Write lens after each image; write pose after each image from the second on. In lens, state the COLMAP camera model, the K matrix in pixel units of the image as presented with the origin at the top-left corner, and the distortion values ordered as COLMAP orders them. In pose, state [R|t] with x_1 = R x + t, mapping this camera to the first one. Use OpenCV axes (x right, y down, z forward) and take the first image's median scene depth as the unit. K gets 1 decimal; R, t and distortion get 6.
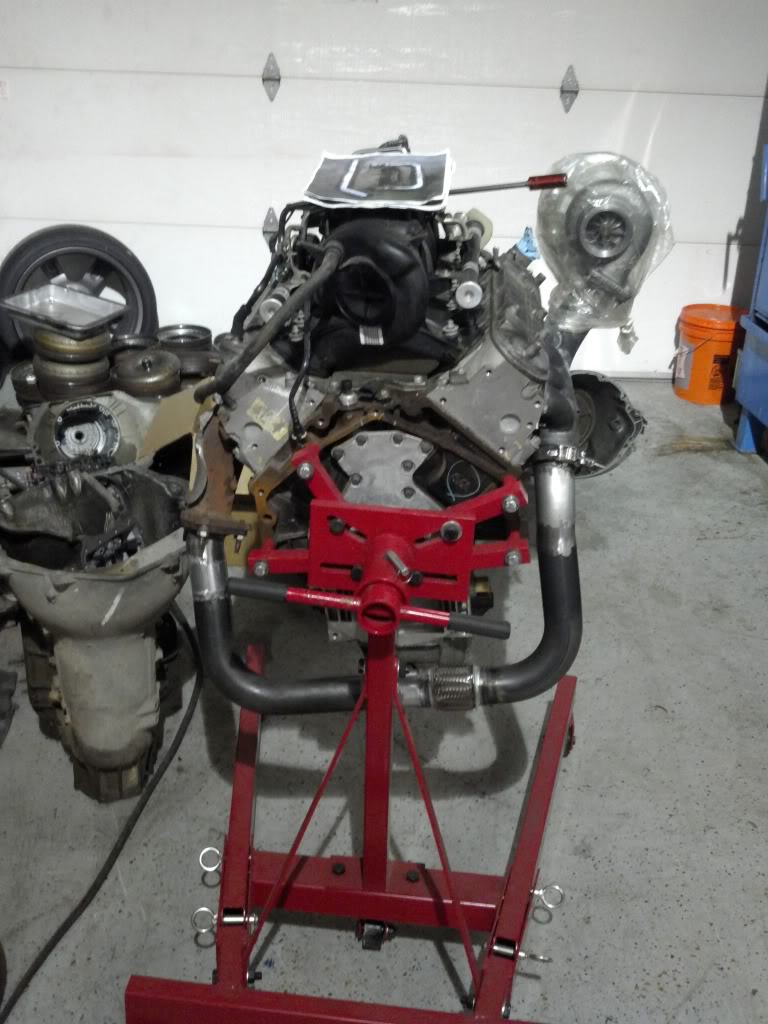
lens RADIAL K [[1136.9, 0, 370.2], [0, 1136.9, 476.4], [0, 0, 1]] dist [-0.022668, 0.000000]
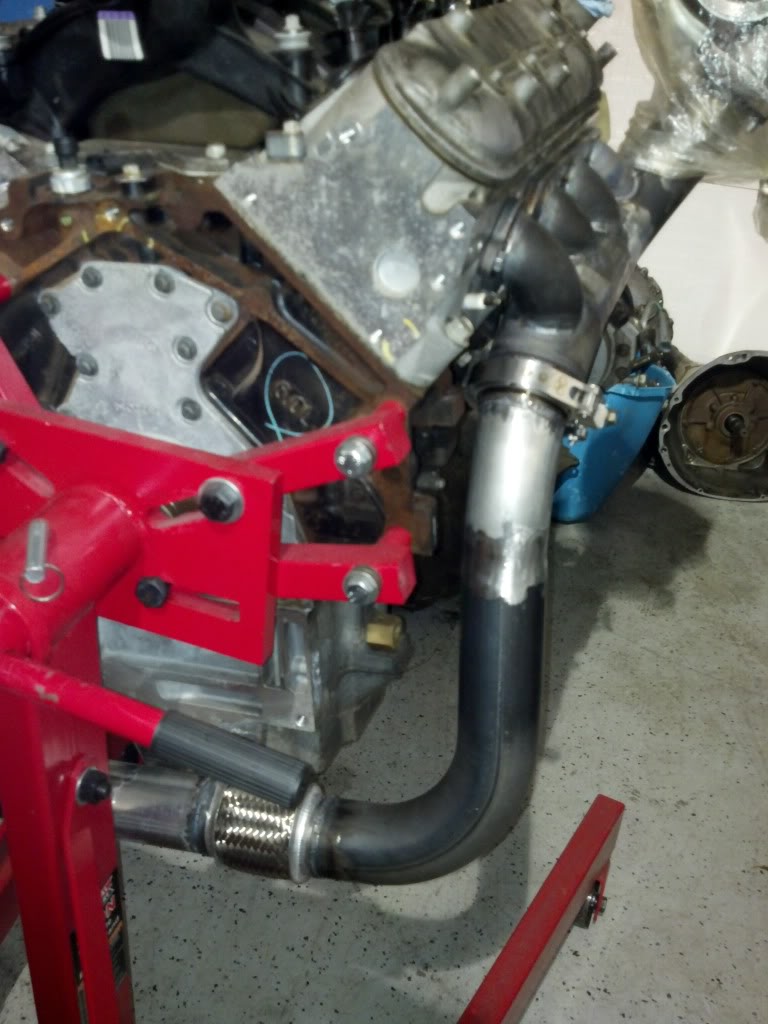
lens RADIAL K [[1136.9, 0, 374.9], [0, 1136.9, 492.6], [0, 0, 1]] dist [-0.022668, 0.000000]
pose [[0.970897, 0.159269, -0.178866, 0.188262], [-0.156143, 0.987232, 0.031514, 0.020344], [0.181601, -0.002668, 0.983369, 0.535592]]
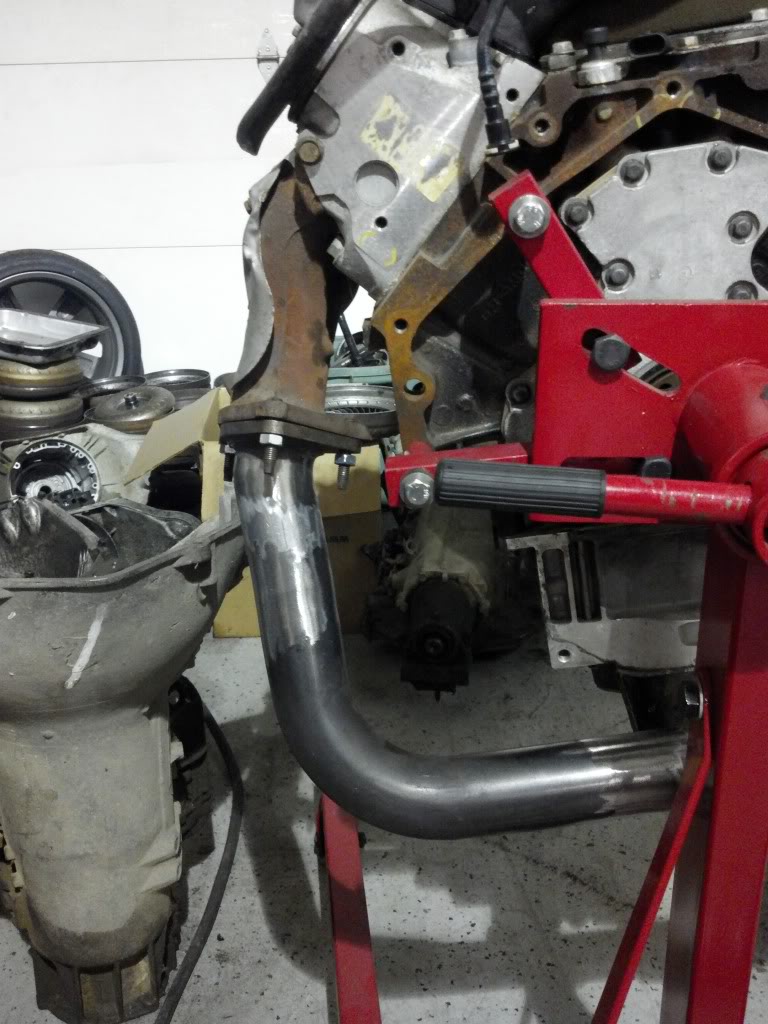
lens RADIAL K [[1136.9, 0, 356.0], [0, 1136.9, 497.8], [0, 0, 1]] dist [-0.022668, 0.000000]
pose [[0.997783, -0.066509, 0.002285, -0.115553], [0.066403, 0.992744, -0.100246, 0.120738], [0.004399, 0.100175, 0.994960, 0.548026]]
